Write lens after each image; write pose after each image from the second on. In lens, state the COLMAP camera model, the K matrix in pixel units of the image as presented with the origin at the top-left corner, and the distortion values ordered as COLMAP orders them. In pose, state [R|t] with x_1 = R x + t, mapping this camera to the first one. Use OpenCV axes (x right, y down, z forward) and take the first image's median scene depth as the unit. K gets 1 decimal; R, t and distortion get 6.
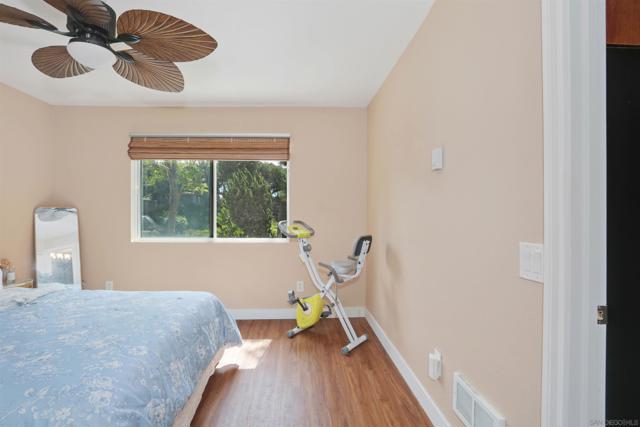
lens RADIAL K [[313.9, 0, 312.7], [0, 313.9, 216.4], [0, 0, 1]] dist [-0.079983, 0.041858]
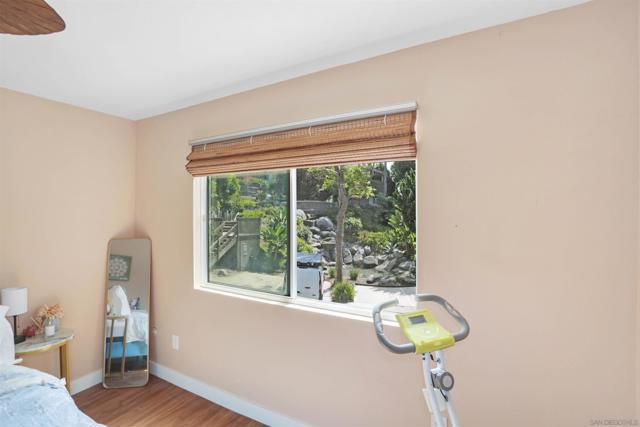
lens RADIAL K [[313.9, 0, 312.7], [0, 313.9, 216.4], [0, 0, 1]] dist [-0.079983, 0.041858]
pose [[0.844581, 0.002325, -0.535422, 0.047457], [-0.000072, 0.999991, 0.004229, -0.101382], [0.535427, -0.003534, 0.844574, 0.567646]]
